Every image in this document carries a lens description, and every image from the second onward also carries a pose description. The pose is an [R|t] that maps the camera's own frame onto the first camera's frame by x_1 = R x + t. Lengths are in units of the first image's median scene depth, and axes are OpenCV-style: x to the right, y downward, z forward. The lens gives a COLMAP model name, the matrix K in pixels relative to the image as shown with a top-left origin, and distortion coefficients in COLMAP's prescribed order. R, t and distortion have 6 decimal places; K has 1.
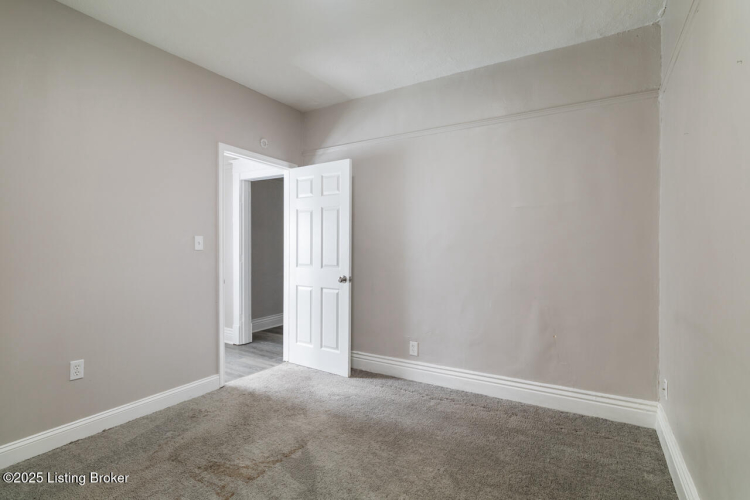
lens RADIAL K [[366.9, 0, 377.6], [0, 366.9, 245.6], [0, 0, 1]] dist [0.002387, -0.013132]
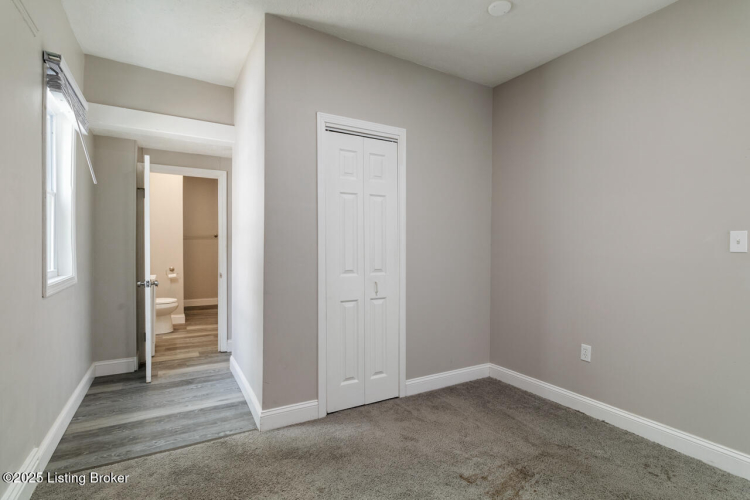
lens RADIAL K [[366.9, 0, 377.6], [0, 366.9, 245.6], [0, 0, 1]] dist [0.002387, -0.013132]
pose [[-0.478872, -0.000374, -0.877885, 0.496895], [-0.003831, 0.999991, 0.001663, 0.001846], [0.877877, 0.004159, -0.478869, 0.955193]]
